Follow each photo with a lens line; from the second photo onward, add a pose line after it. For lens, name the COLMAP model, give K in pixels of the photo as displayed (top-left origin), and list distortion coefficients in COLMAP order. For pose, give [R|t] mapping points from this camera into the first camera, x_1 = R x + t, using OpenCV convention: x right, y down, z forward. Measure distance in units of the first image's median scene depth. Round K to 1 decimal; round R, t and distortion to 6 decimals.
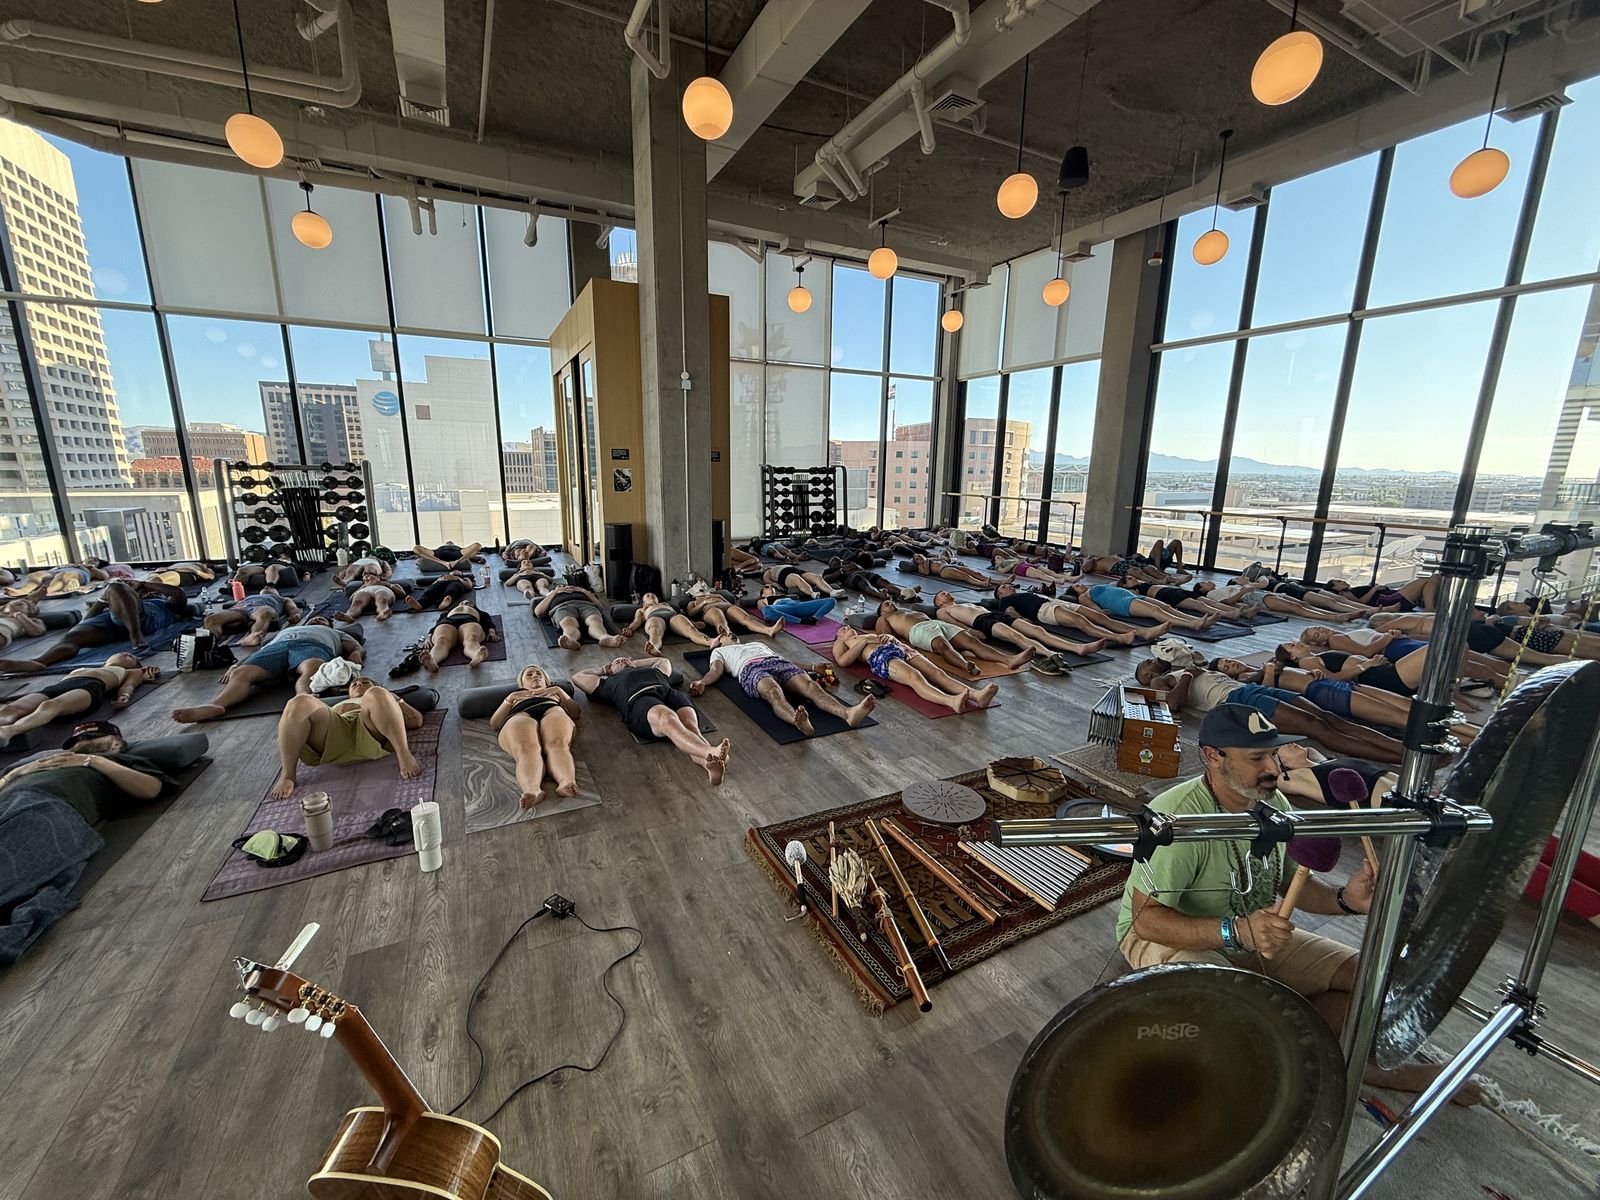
lens RADIAL K [[637.2, 0, 797.2], [0, 637.2, 602.4], [0, 0, 1]] dist [-0.001981, 0.000349]
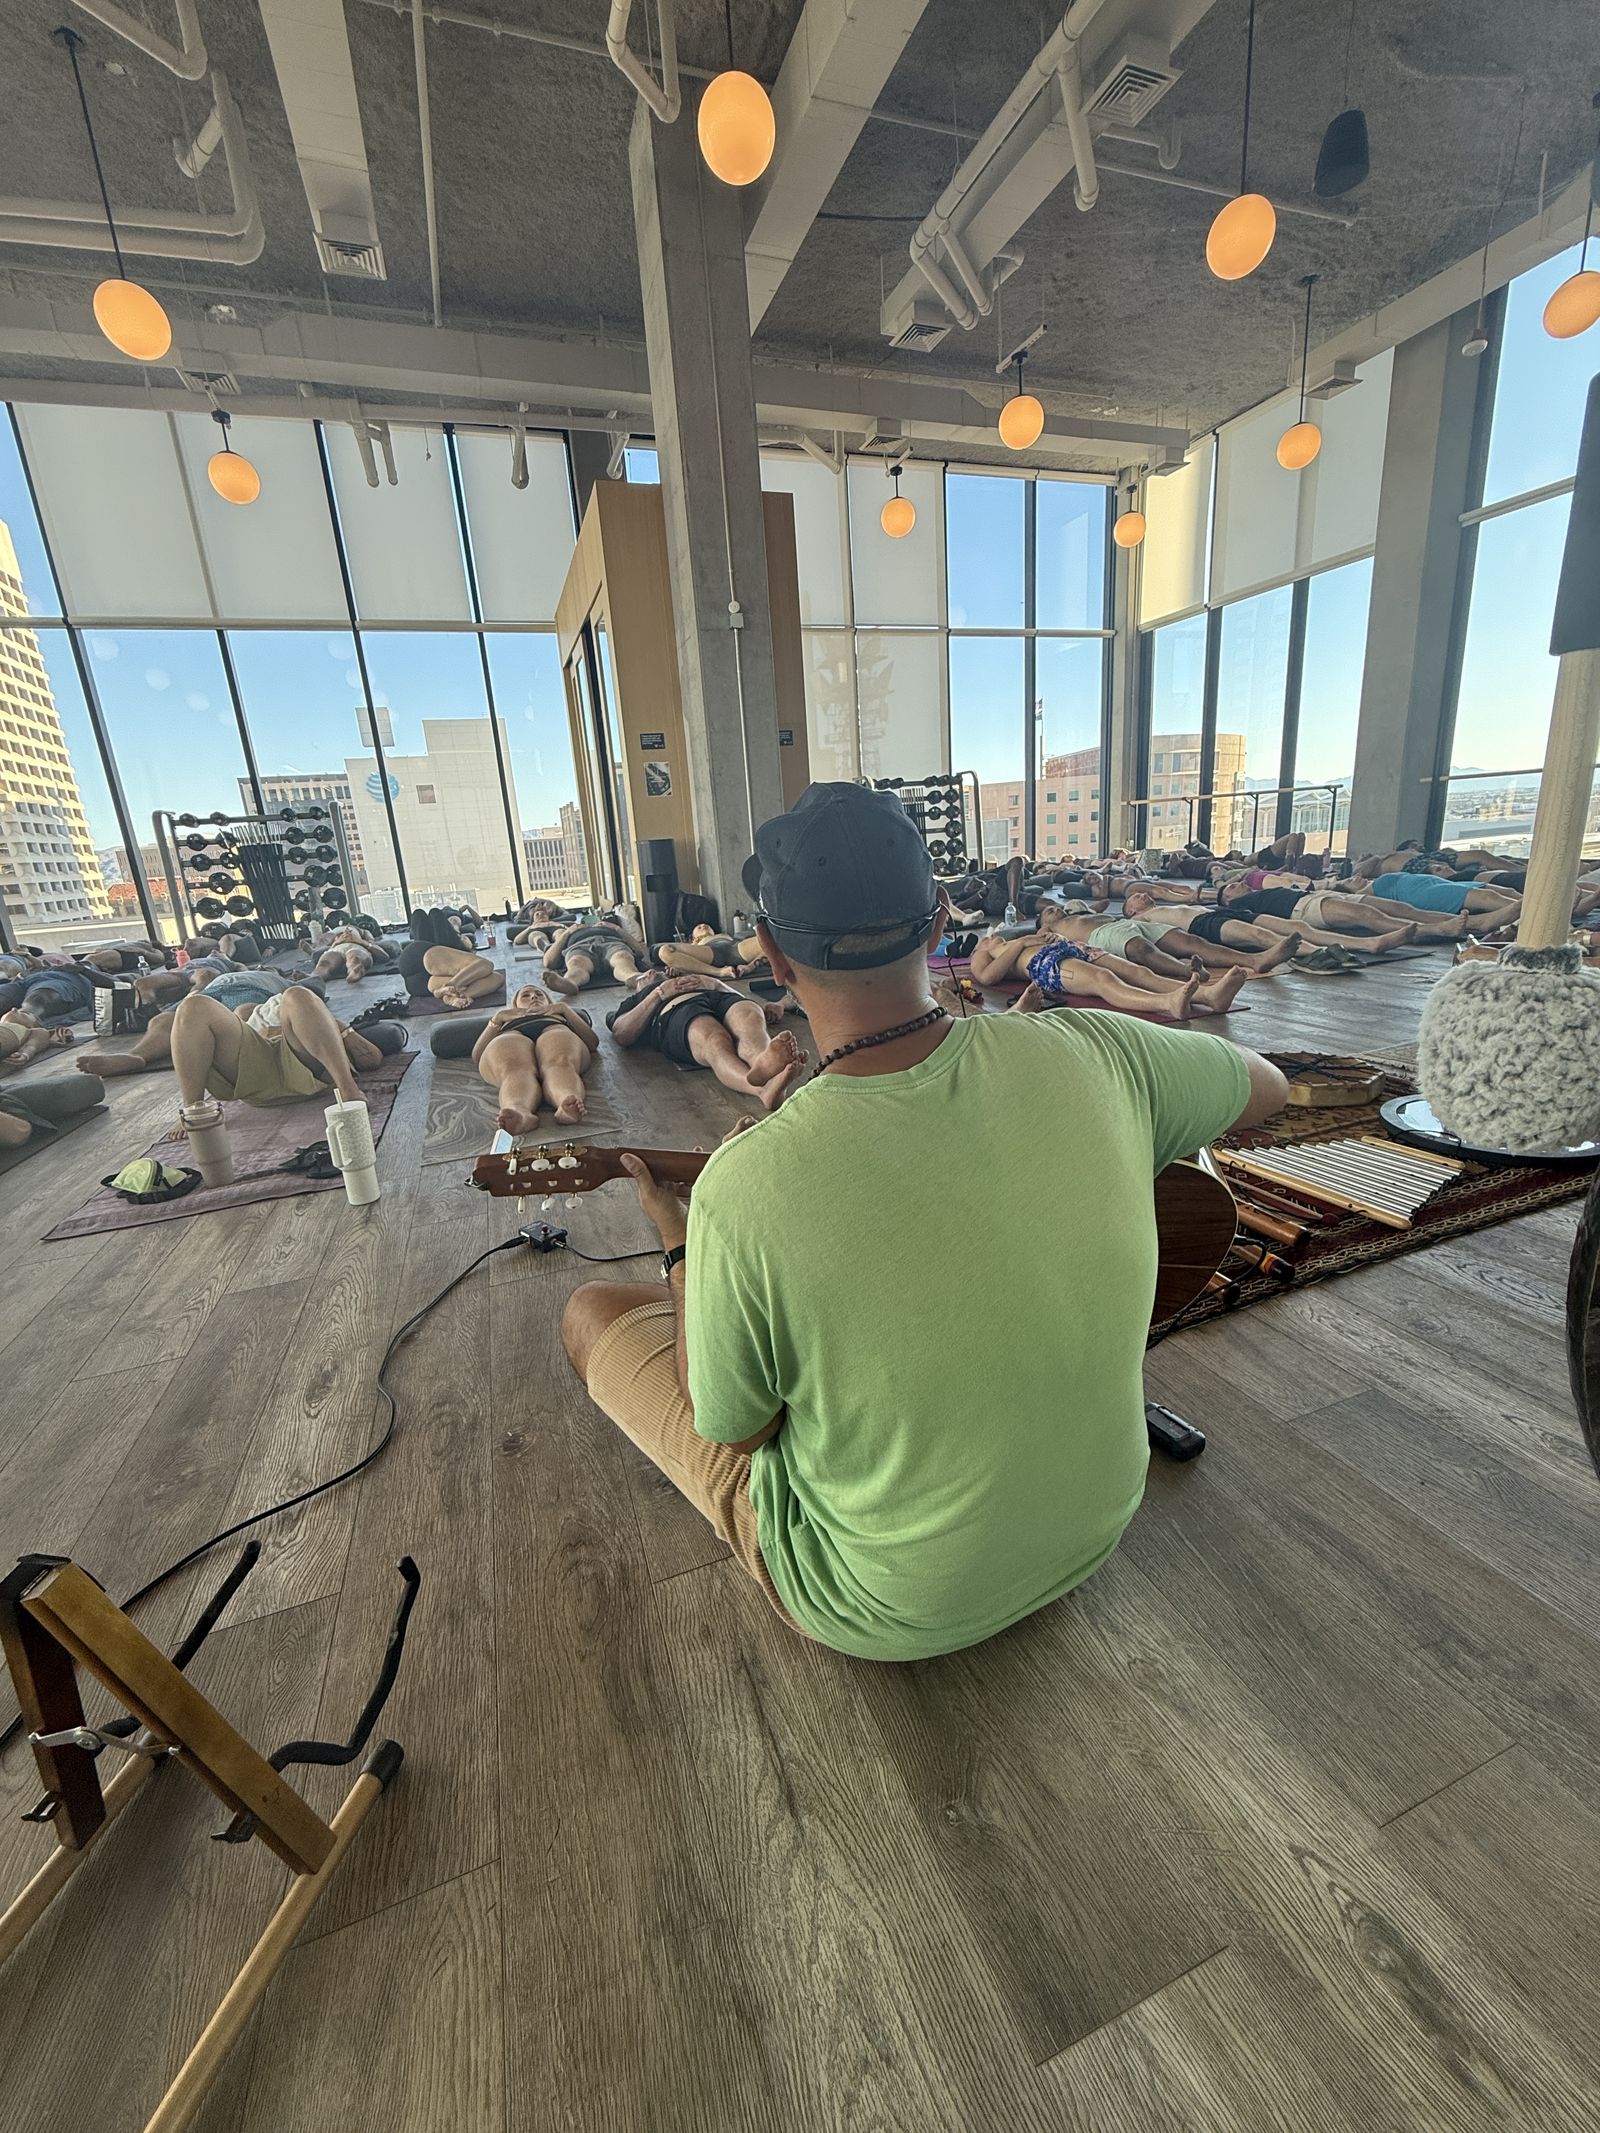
lens RADIAL K [[849.4, 0, 802.4], [0, 849.4, 1064.8], [0, 0, 1]] dist [-0.001981, 0.000349]
pose [[0.989525, -0.046907, -0.136526, -0.000842], [0.054219, 0.997259, 0.050342, 0.086901], [0.133790, -0.057217, 0.989357, 0.068929]]
